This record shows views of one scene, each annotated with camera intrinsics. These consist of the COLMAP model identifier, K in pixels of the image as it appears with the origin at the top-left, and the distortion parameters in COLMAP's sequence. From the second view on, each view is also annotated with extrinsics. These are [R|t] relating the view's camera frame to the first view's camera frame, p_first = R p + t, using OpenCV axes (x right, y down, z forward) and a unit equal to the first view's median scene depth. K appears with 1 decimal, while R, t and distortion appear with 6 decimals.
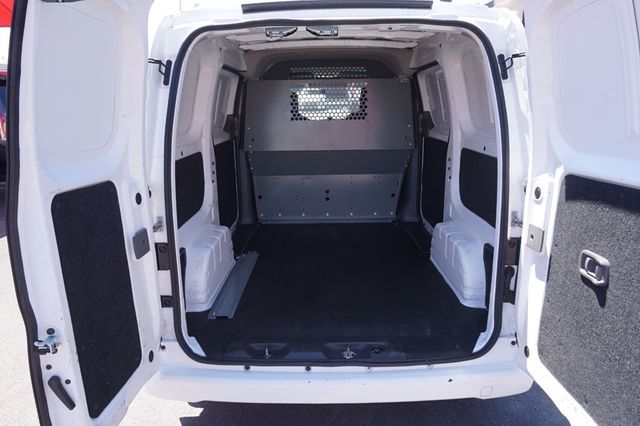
lens RADIAL K [[425.8, 0, 319.9], [0, 425.8, 211.0], [0, 0, 1]] dist [-0.015286, 0.005942]
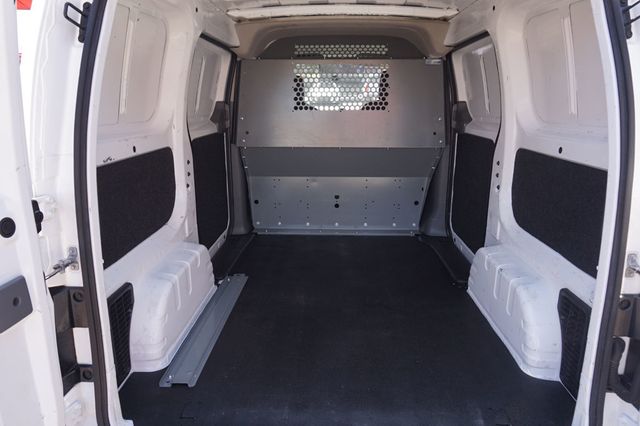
lens RADIAL K [[425.8, 0, 320.2], [0, 425.8, 213.5], [0, 0, 1]] dist [-0.015286, 0.005942]
pose [[0.999398, 0.022642, -0.026294, 0.009346], [-0.022215, 0.999618, 0.016423, -0.033894], [0.026656, -0.015829, 0.999519, 0.216524]]
